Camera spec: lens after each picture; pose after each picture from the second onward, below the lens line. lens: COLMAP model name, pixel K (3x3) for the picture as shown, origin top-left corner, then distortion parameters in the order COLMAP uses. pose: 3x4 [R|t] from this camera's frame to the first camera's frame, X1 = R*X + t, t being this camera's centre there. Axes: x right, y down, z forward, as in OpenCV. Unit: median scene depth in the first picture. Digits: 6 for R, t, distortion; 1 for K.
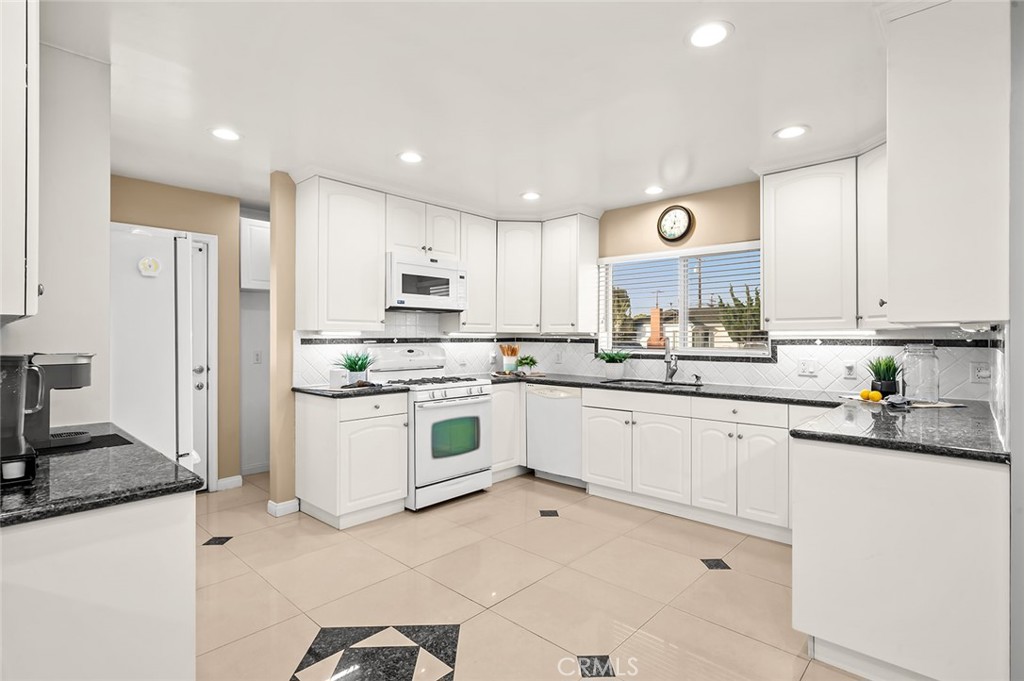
lens RADIAL K [[497.3, 0, 516.1], [0, 497.3, 337.6], [0, 0, 1]] dist [-0.000834, -0.000082]
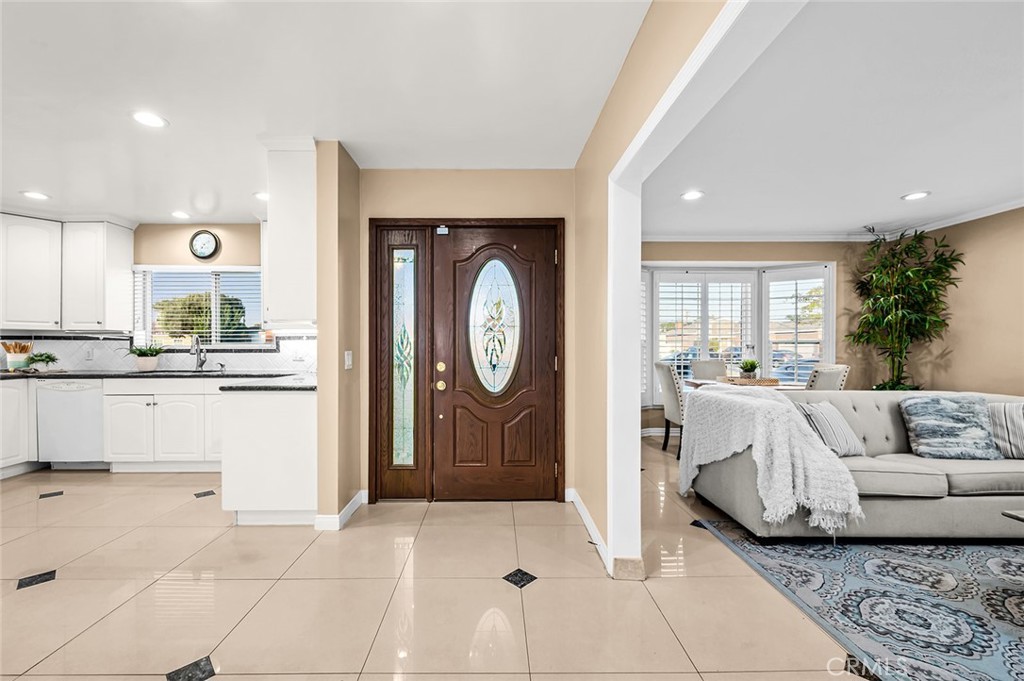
lens RADIAL K [[417.7, 0, 496.0], [0, 417.7, 347.7], [0, 0, 1]] dist [-0.000731, 0.000003]
pose [[0.733718, -0.007445, 0.679413, 0.143923], [0.001891, 0.999958, 0.008916, 0.024513], [-0.679451, -0.005257, 0.733702, -0.288012]]
